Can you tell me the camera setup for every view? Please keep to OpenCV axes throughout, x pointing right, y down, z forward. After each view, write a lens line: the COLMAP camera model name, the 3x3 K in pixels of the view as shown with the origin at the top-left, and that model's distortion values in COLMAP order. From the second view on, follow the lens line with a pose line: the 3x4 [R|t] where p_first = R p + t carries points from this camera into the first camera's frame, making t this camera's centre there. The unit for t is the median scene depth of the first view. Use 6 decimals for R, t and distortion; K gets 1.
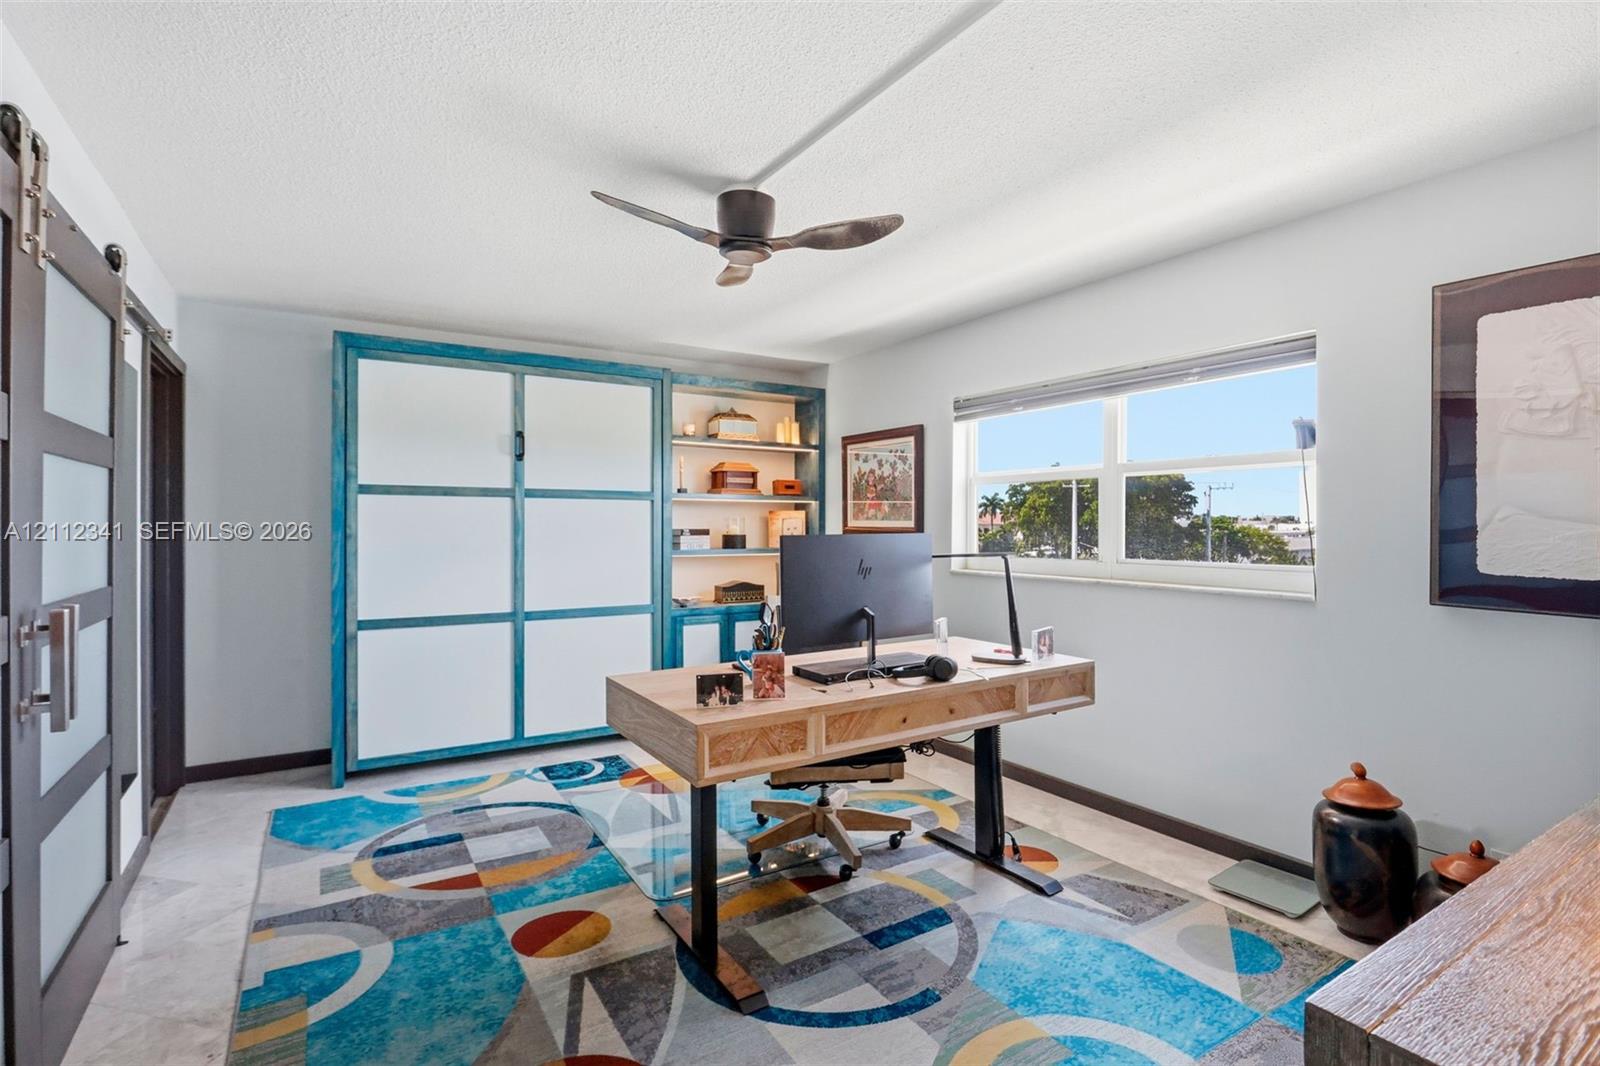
lens RADIAL K [[763.6, 0, 807.6], [0, 763.6, 525.7], [0, 0, 1]] dist [-0.000152, 0.000190]
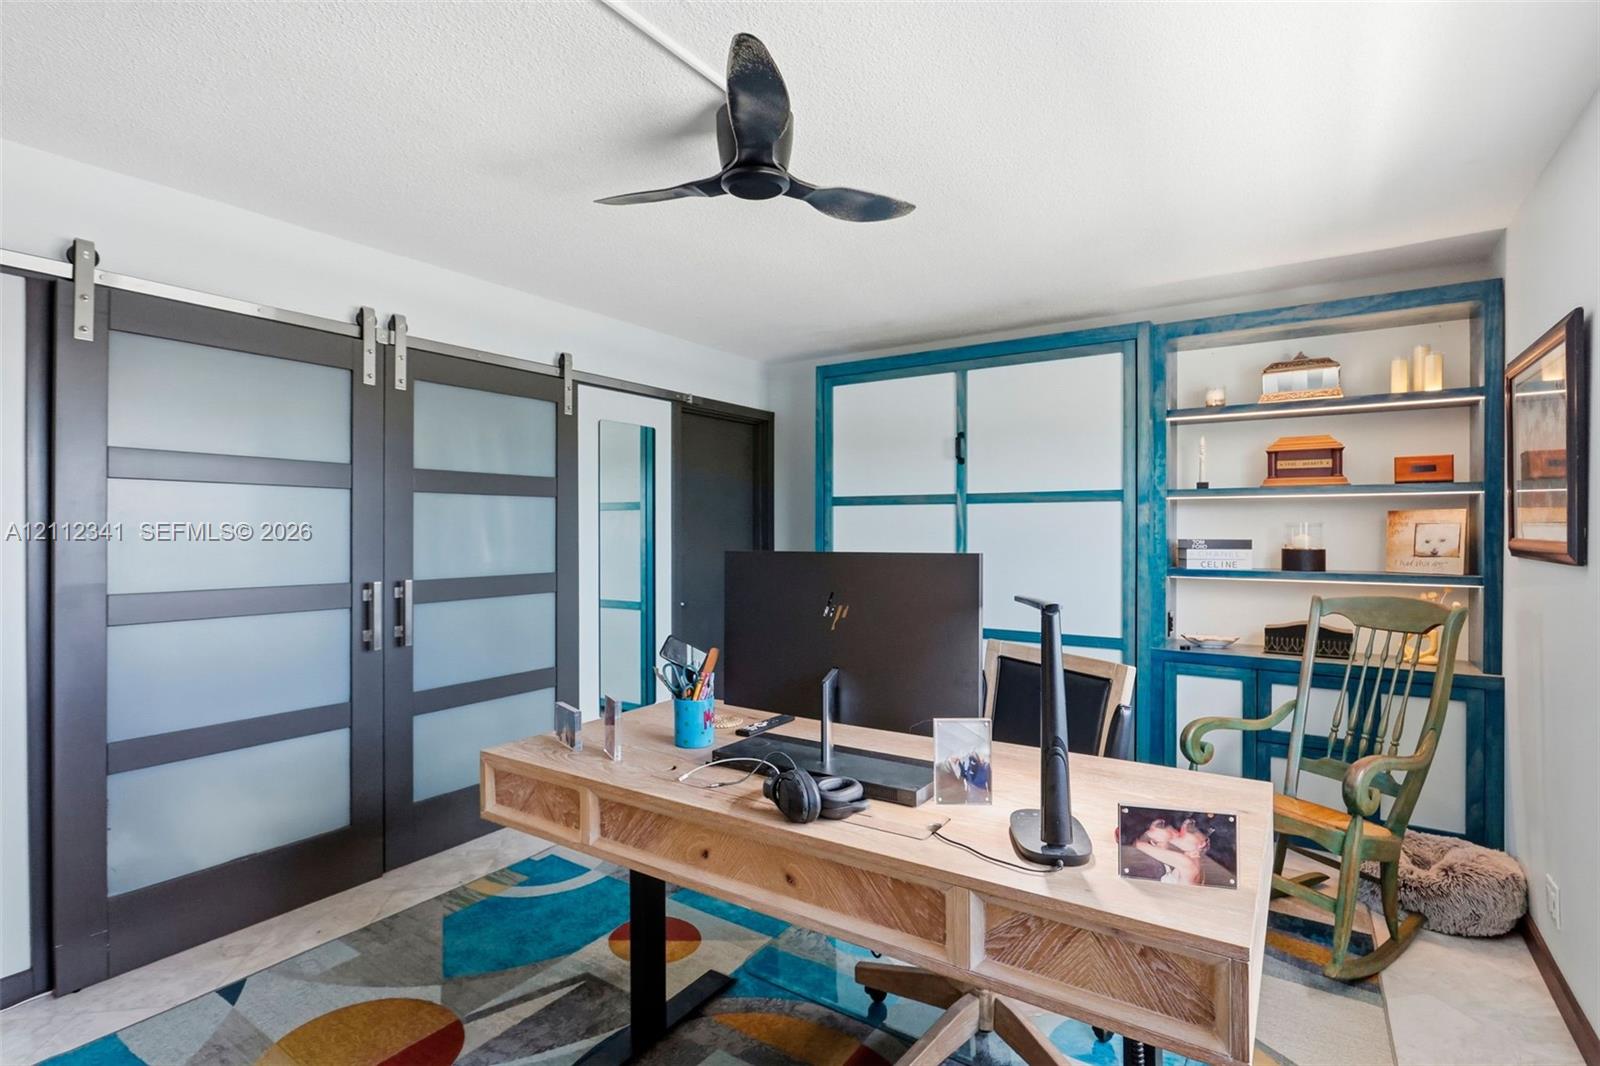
lens RADIAL K [[763.6, 0, 807.0], [0, 763.6, 532.7], [0, 0, 1]] dist [-0.000152, 0.000190]
pose [[0.412830, 0.004963, -0.910795, 0.390798], [-0.002649, 0.999987, 0.004248, -0.005070], [0.910804, 0.000659, 0.412838, 0.441113]]
